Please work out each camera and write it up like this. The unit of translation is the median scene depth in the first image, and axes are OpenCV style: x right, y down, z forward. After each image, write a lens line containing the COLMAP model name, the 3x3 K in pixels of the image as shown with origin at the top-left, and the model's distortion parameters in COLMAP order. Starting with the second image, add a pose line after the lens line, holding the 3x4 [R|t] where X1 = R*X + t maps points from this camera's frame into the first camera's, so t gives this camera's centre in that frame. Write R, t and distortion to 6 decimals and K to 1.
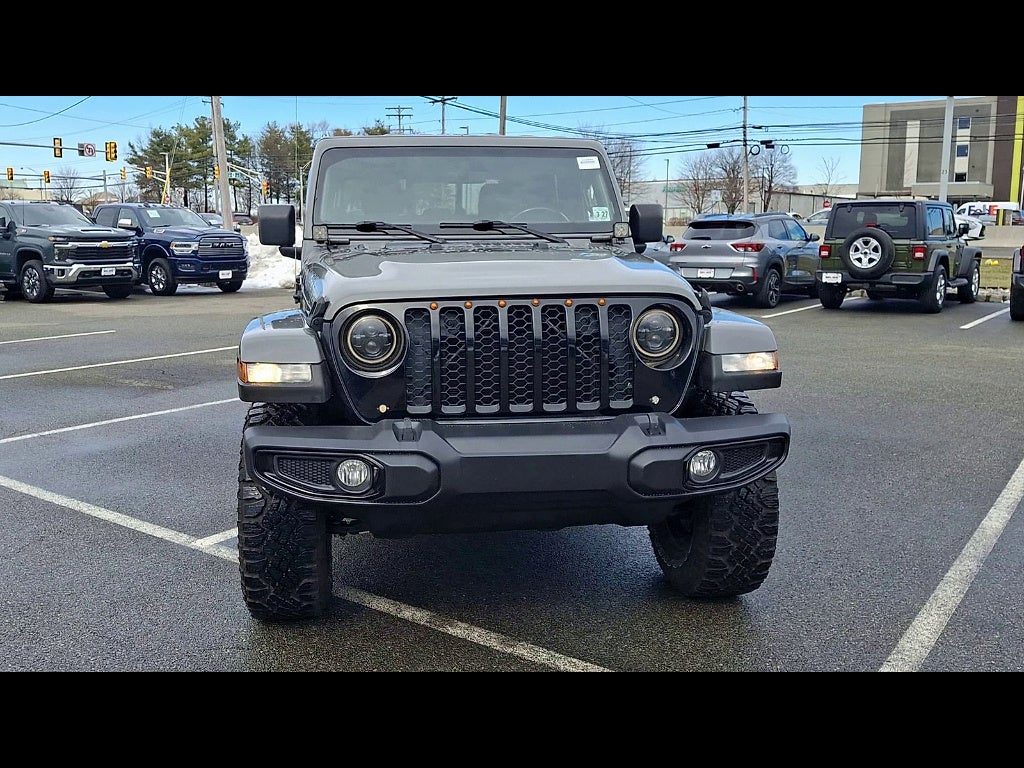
lens RADIAL K [[911.0, 0, 465.5], [0, 911.0, 400.9], [0, 0, 1]] dist [0.113514, -0.192784]
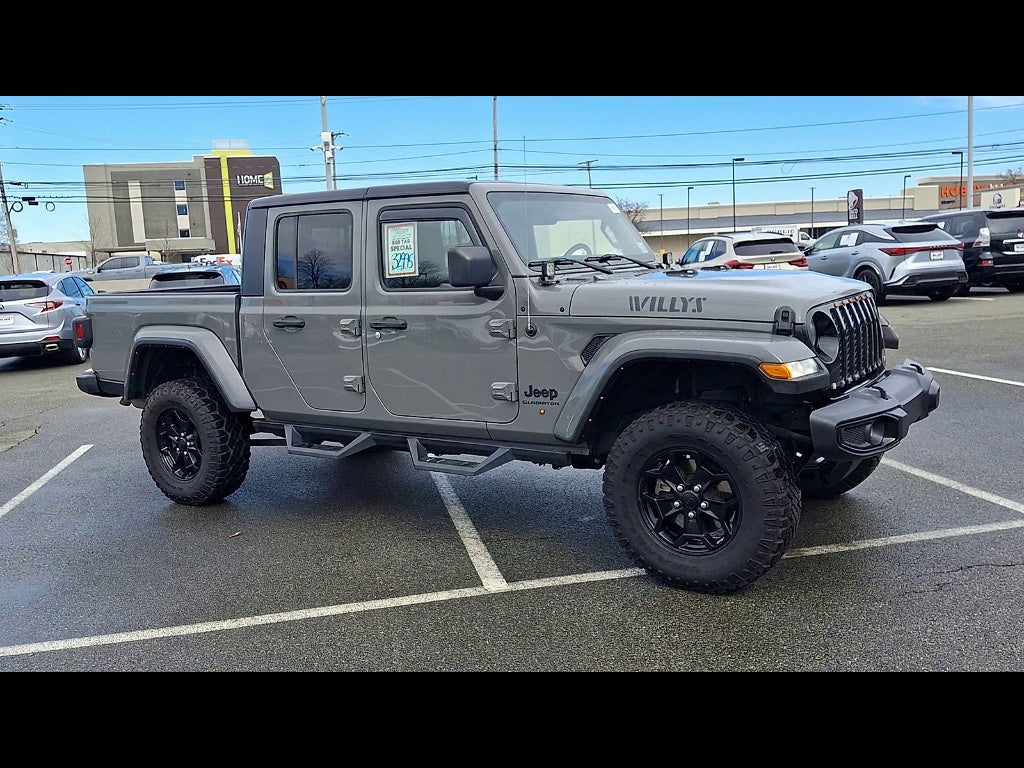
lens RADIAL K [[911.0, 0, 465.5], [0, 911.0, 400.9], [0, 0, 1]] dist [0.113514, -0.192784]
pose [[0.664784, -0.149792, 0.731864, -1.662897], [0.194046, 0.980687, 0.024459, -0.117464], [-0.721393, 0.125756, 0.681012, 0.563442]]
